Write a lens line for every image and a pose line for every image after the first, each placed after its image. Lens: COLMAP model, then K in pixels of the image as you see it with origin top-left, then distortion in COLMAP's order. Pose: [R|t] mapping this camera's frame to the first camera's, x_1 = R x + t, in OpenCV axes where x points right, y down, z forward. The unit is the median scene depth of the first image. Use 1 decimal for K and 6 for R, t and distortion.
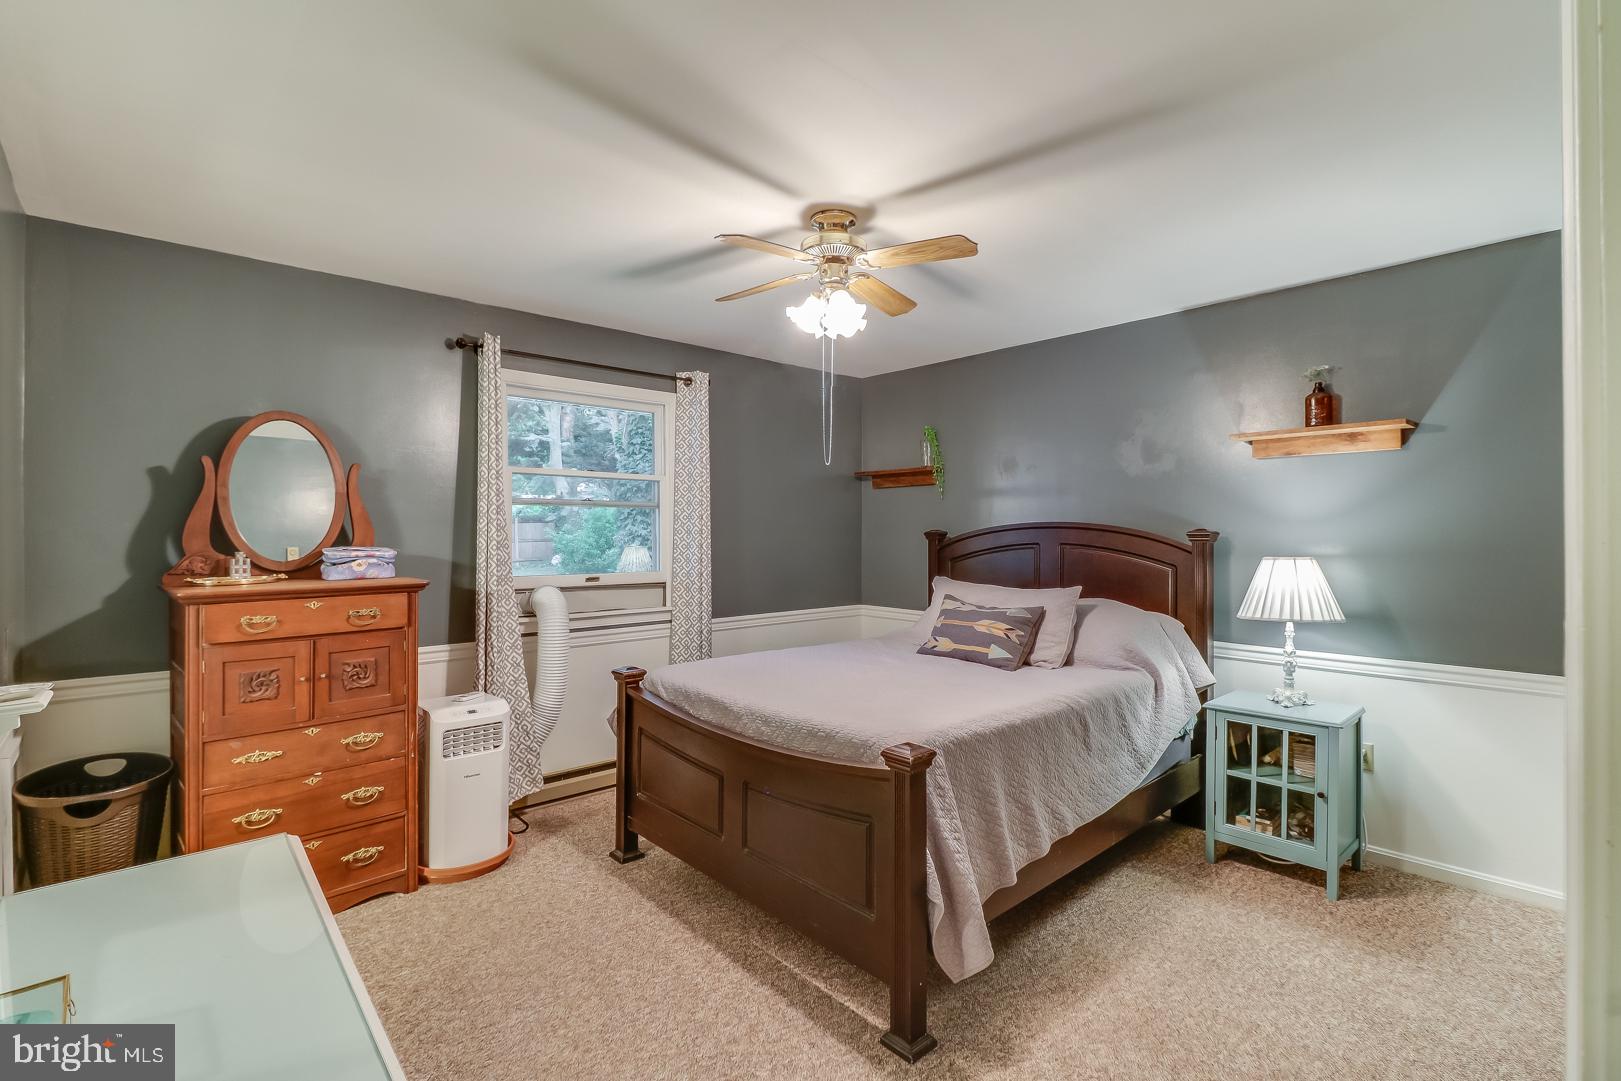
lens RADIAL K [[737.9, 0, 811.6], [0, 737.9, 527.6], [0, 0, 1]] dist [0.021425, -0.012115]
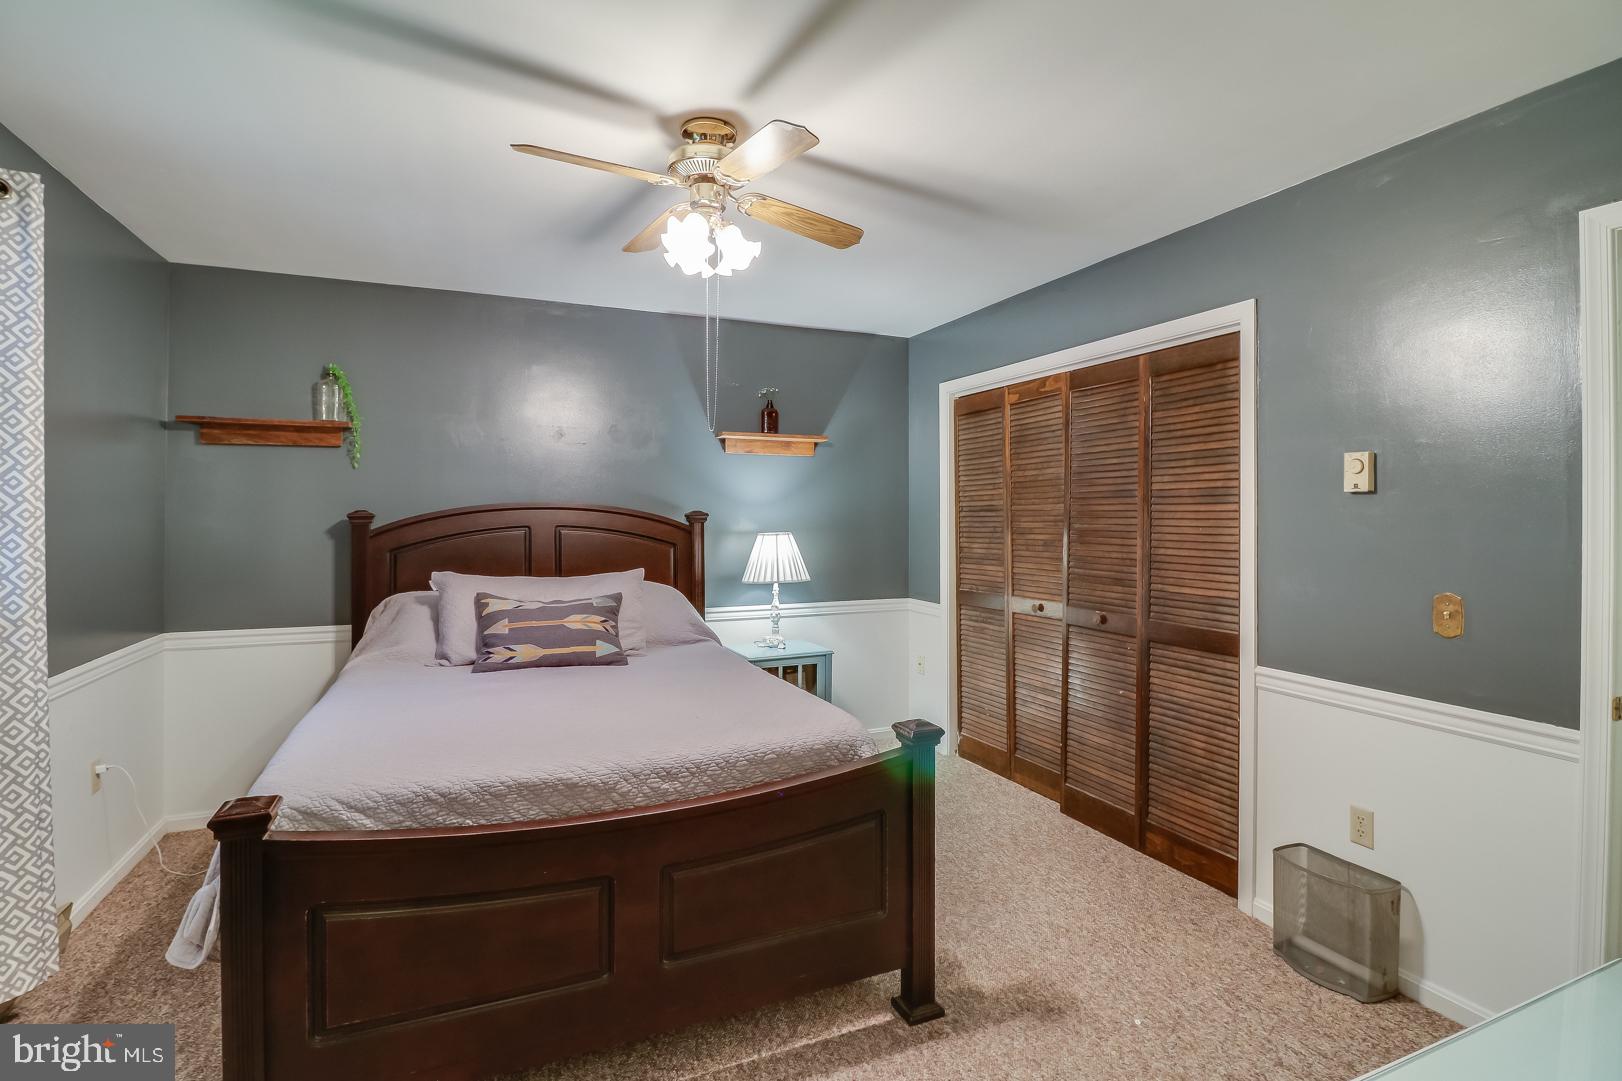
lens RADIAL K [[756.5, 0, 816.4], [0, 756.5, 506.9], [0, 0, 1]] dist [-0.001060, -0.000349]
pose [[0.333940, 0.008284, 0.942558, -0.577789], [-0.006894, 0.999956, -0.006346, 0.001695], [-0.942569, -0.004379, 0.333982, 0.495341]]
